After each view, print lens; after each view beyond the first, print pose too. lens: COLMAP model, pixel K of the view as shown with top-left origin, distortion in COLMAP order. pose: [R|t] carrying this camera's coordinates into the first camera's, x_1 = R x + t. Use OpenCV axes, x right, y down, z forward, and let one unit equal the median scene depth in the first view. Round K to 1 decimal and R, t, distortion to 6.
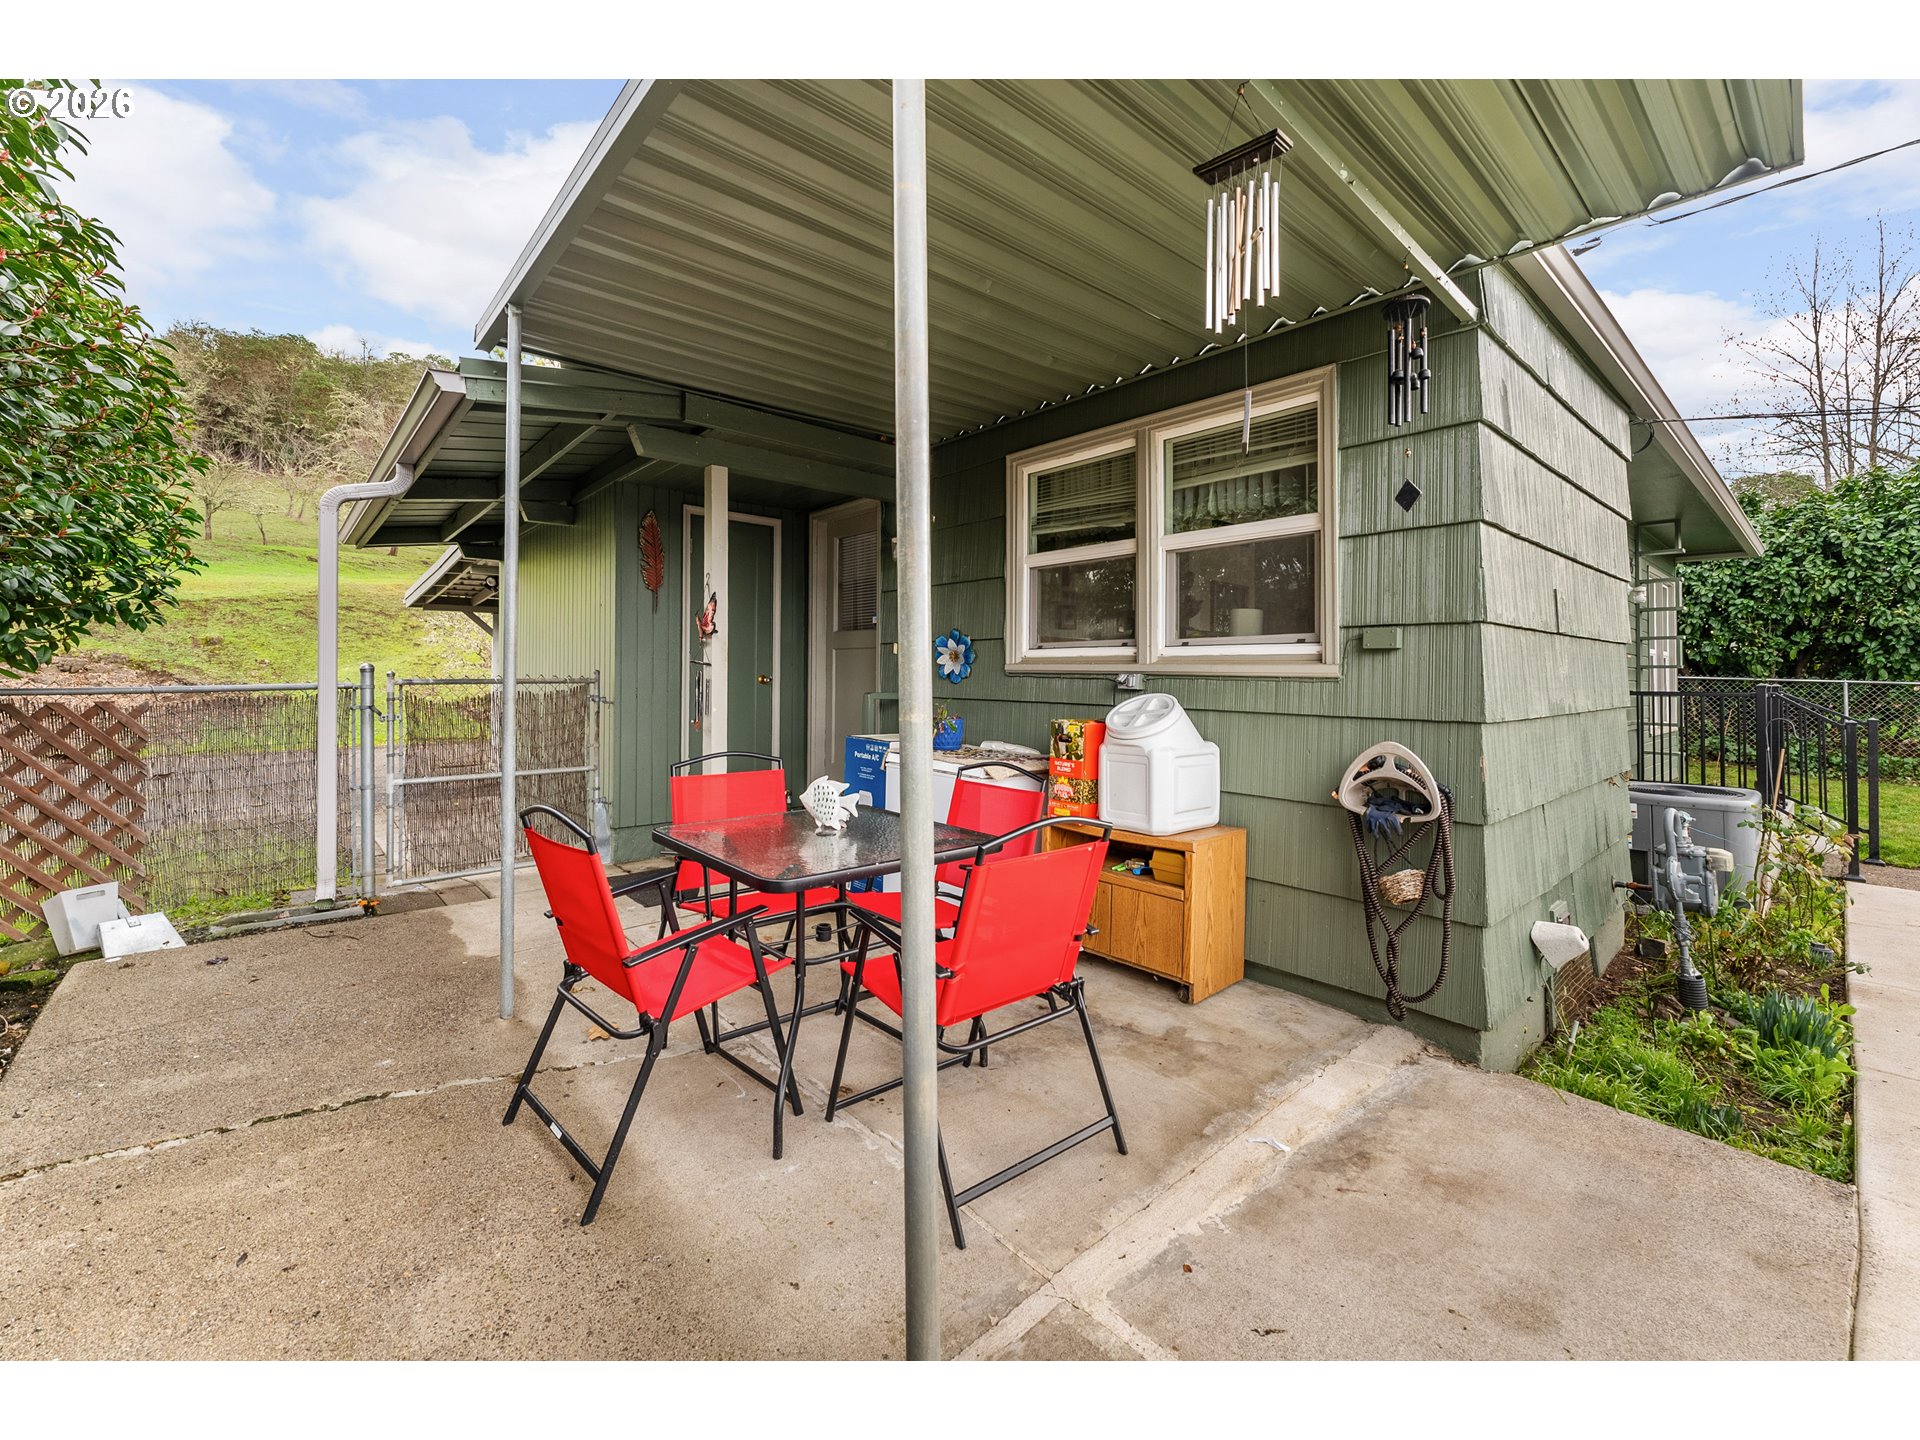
lens RADIAL K [[789.5, 0, 959.9], [0, 789.5, 675.9], [0, 0, 1]] dist [-0.000126, 0.000071]
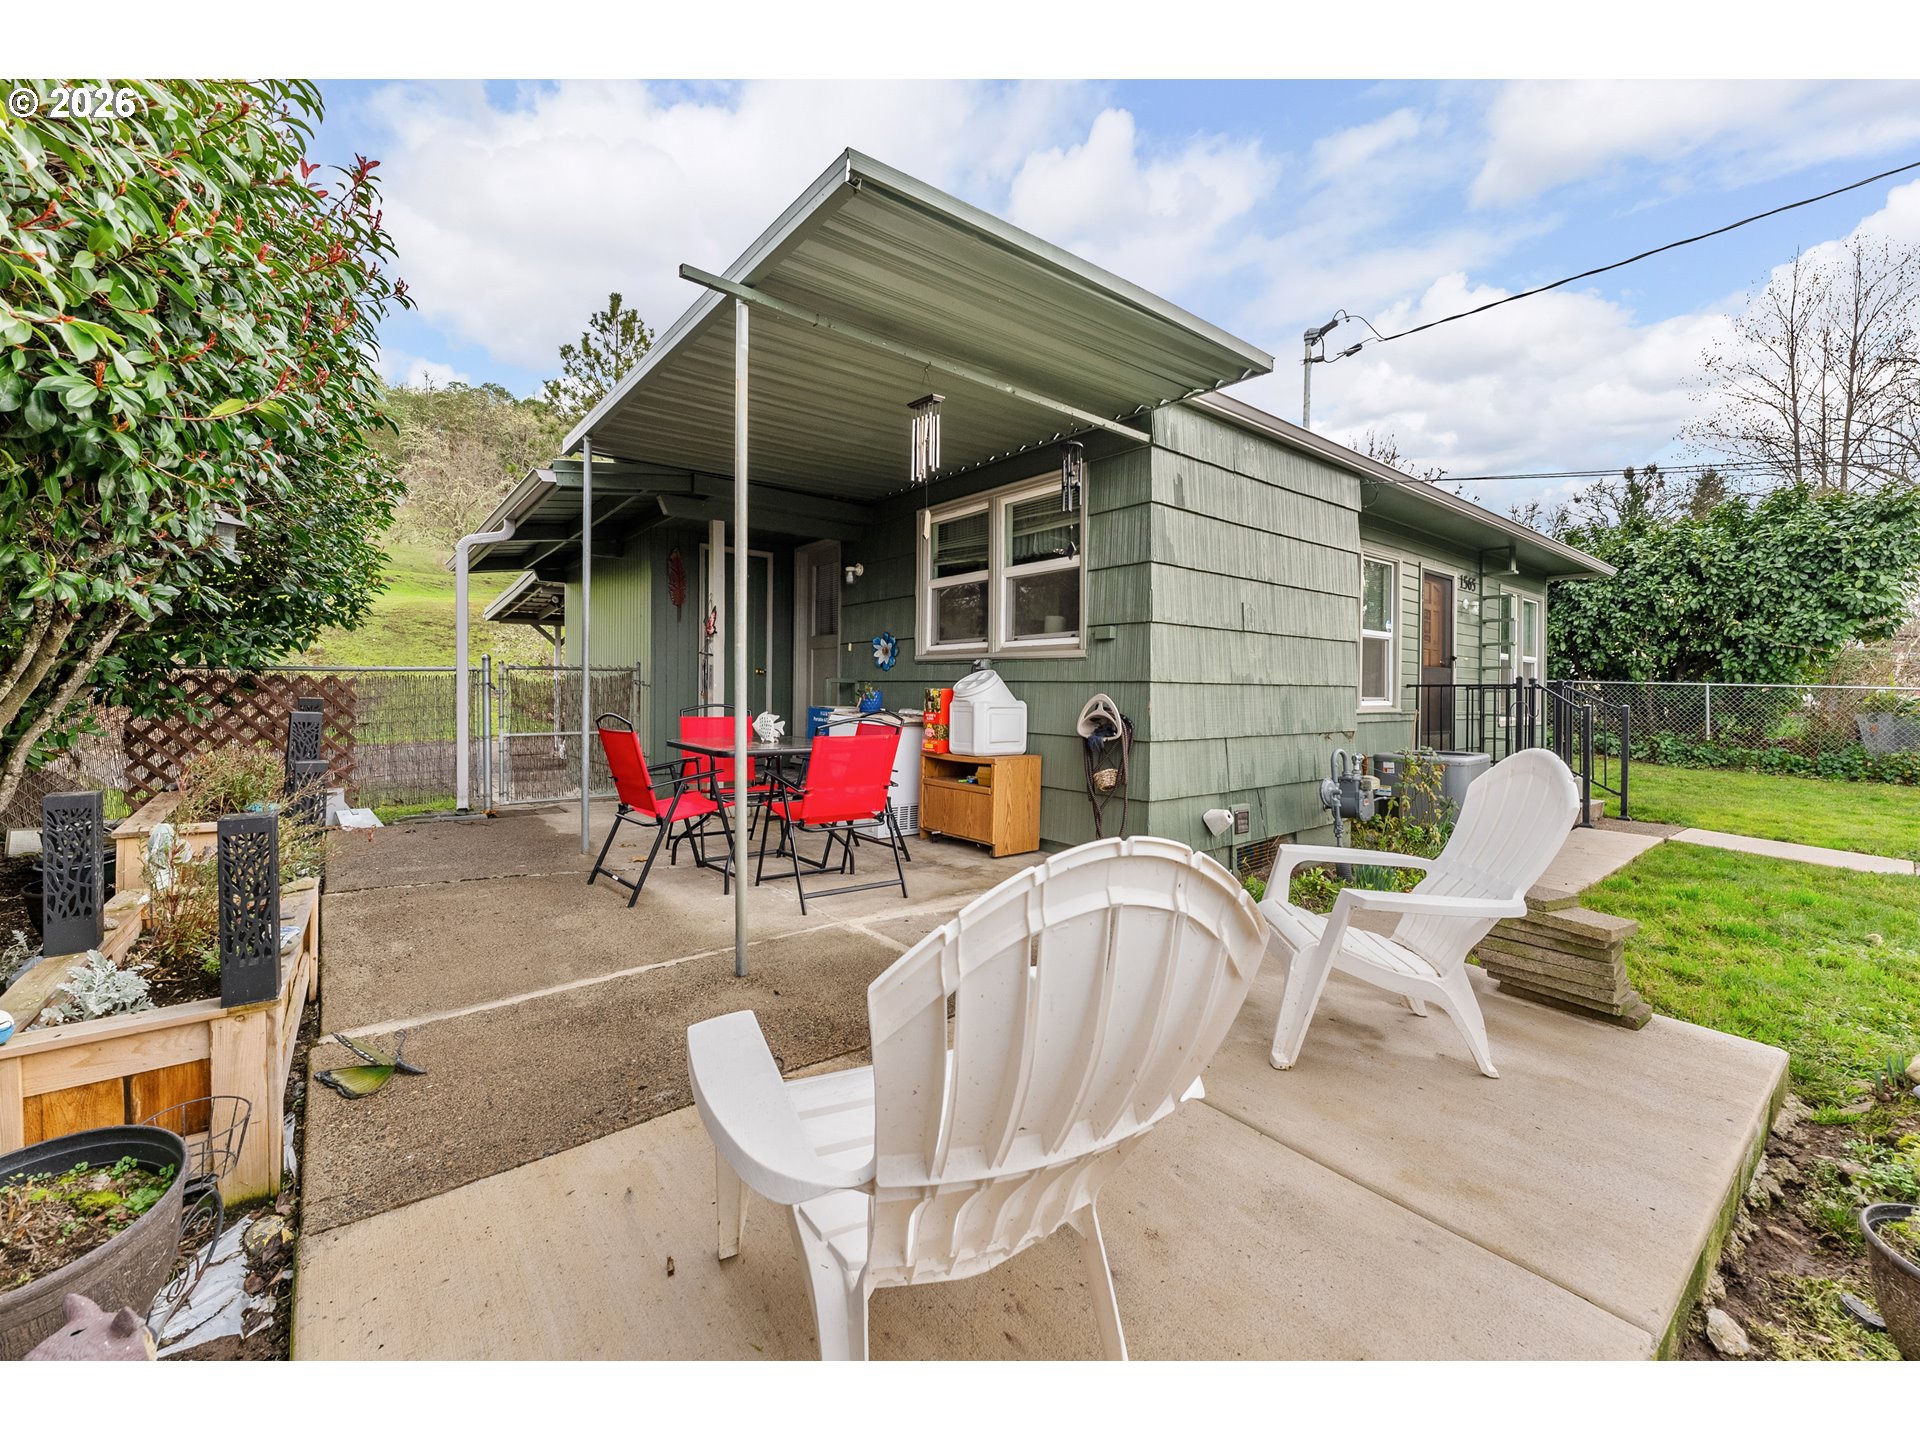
lens RADIAL K [[780.4, 0, 960.0], [0, 780.4, 703.8], [0, 0, 1]] dist [0.001071, 0.000308]
pose [[0.998993, 0.004075, -0.044684, 0.232279], [-0.003420, 0.999886, 0.014732, 0.058857], [0.044739, -0.014564, 0.998893, -0.483288]]
